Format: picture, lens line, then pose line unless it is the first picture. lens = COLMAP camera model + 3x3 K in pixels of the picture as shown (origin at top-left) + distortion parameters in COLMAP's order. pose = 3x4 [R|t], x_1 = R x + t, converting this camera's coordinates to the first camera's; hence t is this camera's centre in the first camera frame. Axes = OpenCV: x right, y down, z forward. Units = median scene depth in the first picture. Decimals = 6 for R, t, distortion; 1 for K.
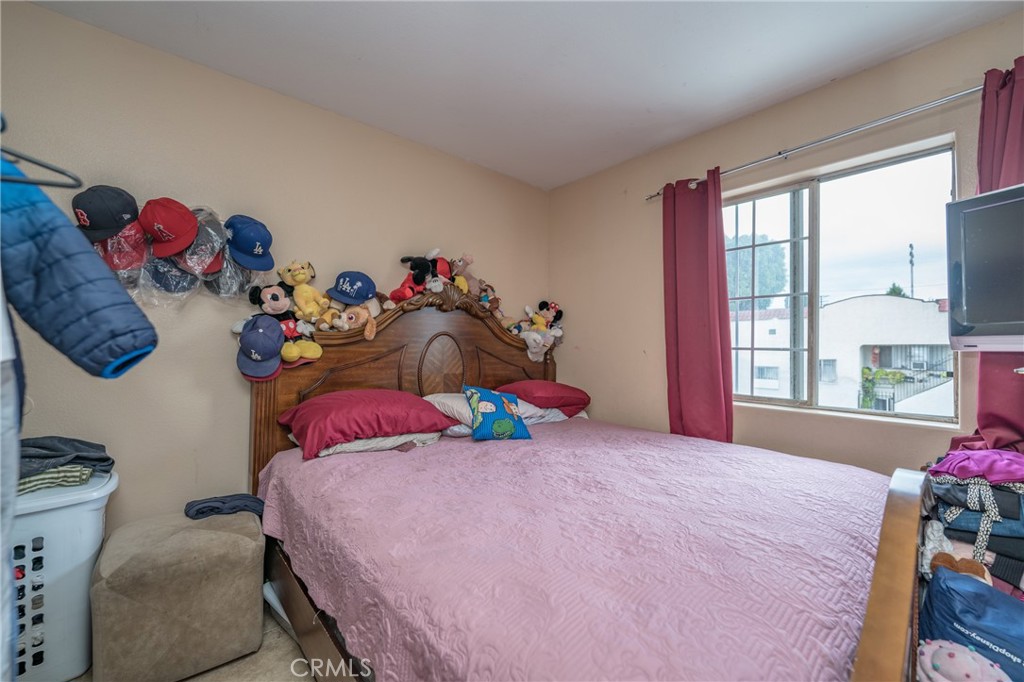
lens RADIAL K [[421.6, 0, 512.0], [0, 421.6, 341.0], [0, 0, 1]] dist [0.000224, 0.000228]
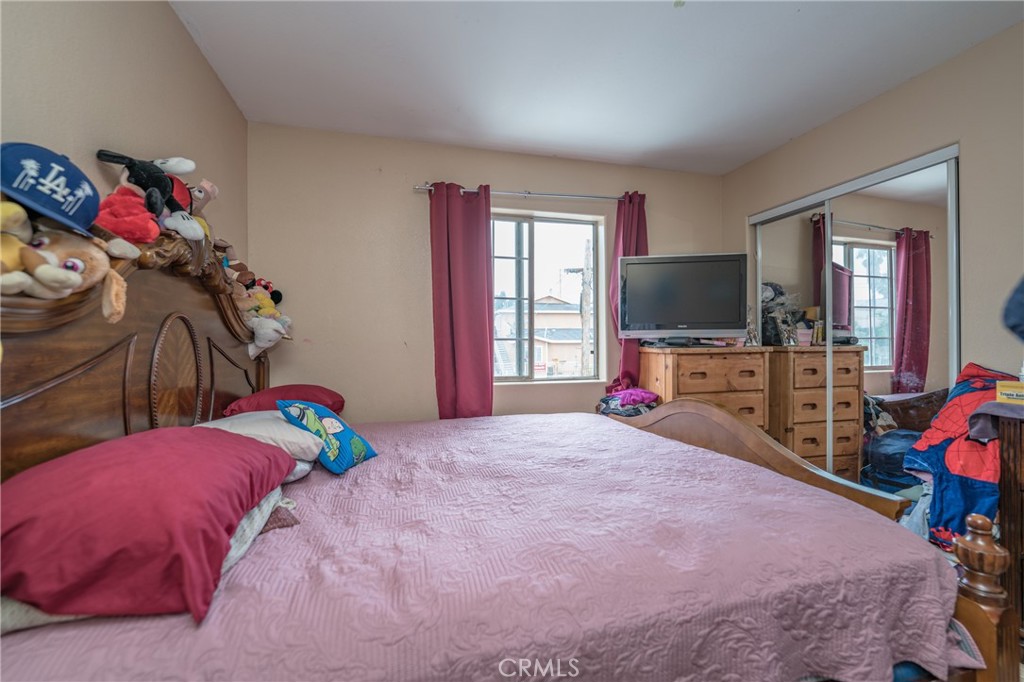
lens RADIAL K [[421.6, 0, 512.0], [0, 421.6, 341.0], [0, 0, 1]] dist [0.000224, 0.000228]
pose [[0.425479, -0.008856, 0.904925, -0.558484], [-0.000731, 0.999948, 0.010130, 0.011484], [-0.904968, -0.004972, 0.425451, 0.439339]]
